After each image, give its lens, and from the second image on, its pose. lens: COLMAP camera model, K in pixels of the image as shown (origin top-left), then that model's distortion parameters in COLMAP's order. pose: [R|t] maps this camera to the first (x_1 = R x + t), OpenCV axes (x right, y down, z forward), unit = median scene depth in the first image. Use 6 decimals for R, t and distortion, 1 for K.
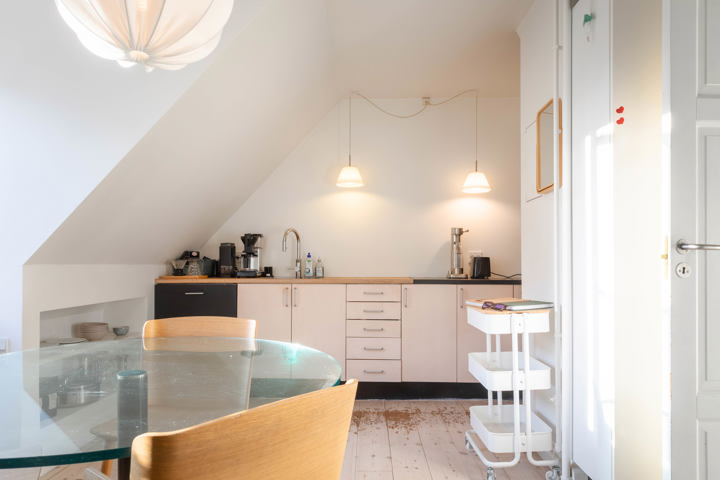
lens RADIAL K [[496.4, 0, 363.0], [0, 496.4, 257.6], [0, 0, 1]] dist [0.007336, 0.000797]
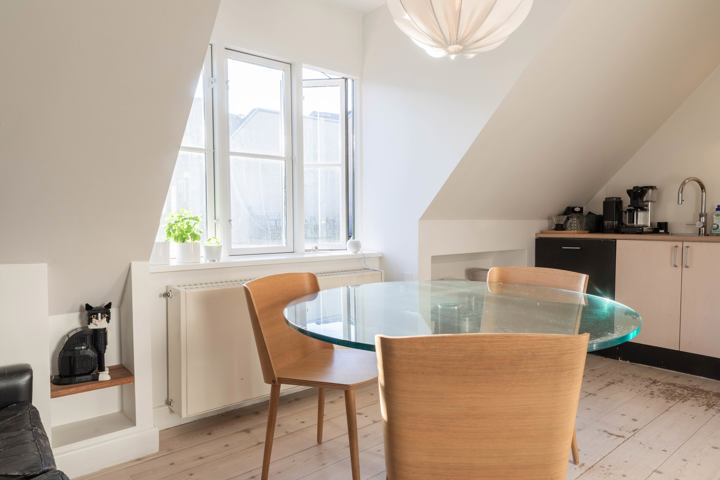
lens RADIAL K [[488.8, 0, 360.0], [0, 488.8, 240.0], [0, 0, 1]] dist [0.006615, 0.002166]
pose [[0.659599, 0.028319, -0.751084, 0.128673], [0.012496, 0.998739, 0.048631, 0.001289], [0.751514, -0.041463, 0.658413, 0.005216]]
